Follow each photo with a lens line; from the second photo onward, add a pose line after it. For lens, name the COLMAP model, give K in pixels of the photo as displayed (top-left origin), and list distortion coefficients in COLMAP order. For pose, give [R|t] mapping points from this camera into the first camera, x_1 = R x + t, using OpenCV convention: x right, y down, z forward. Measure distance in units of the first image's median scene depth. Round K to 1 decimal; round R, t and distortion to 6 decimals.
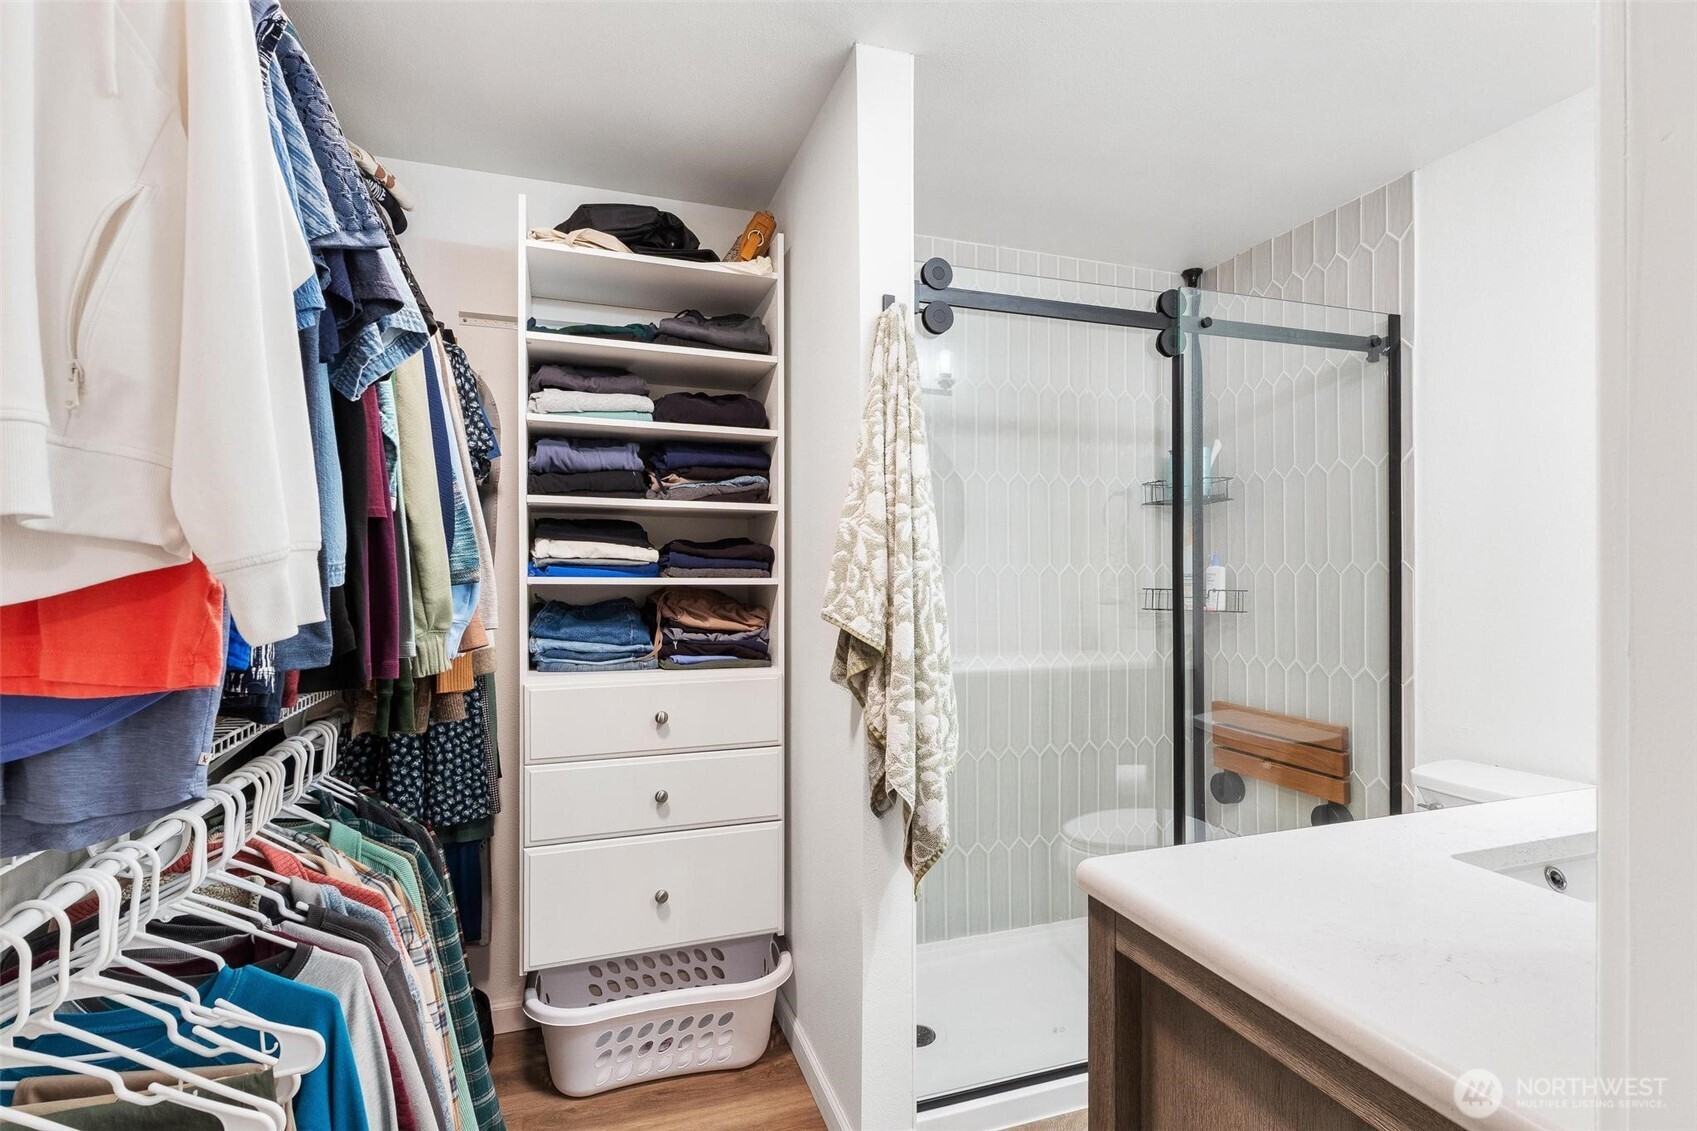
lens RADIAL K [[807.1, 0, 846.4], [0, 807.1, 569.4], [0, 0, 1]] dist [-0.000286, 0.000238]
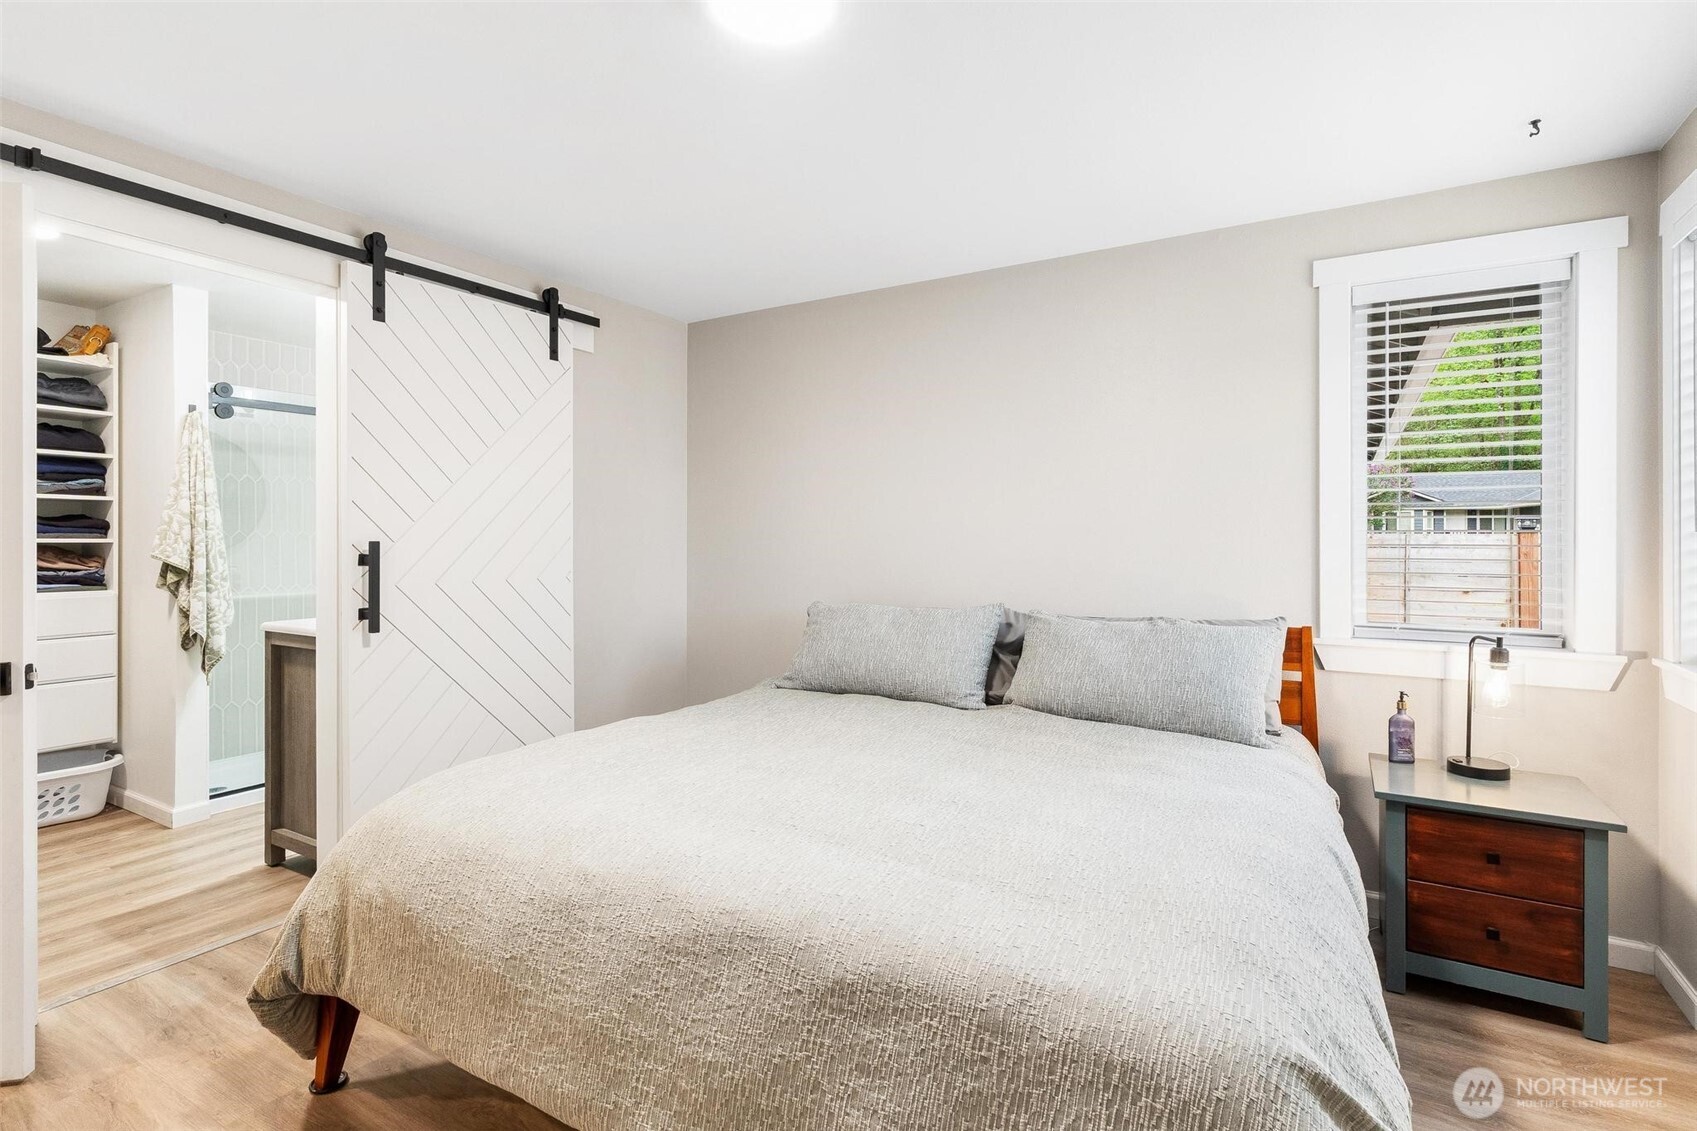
lens RADIAL K [[807.1, 0, 839.1], [0, 807.1, 543.3], [0, 0, 1]] dist [-0.000286, 0.000238]
pose [[0.755210, 0.001614, 0.655481, -0.055187], [-0.006115, 0.999971, 0.004584, 0.003516], [-0.655455, -0.007470, 0.755197, -1.764213]]
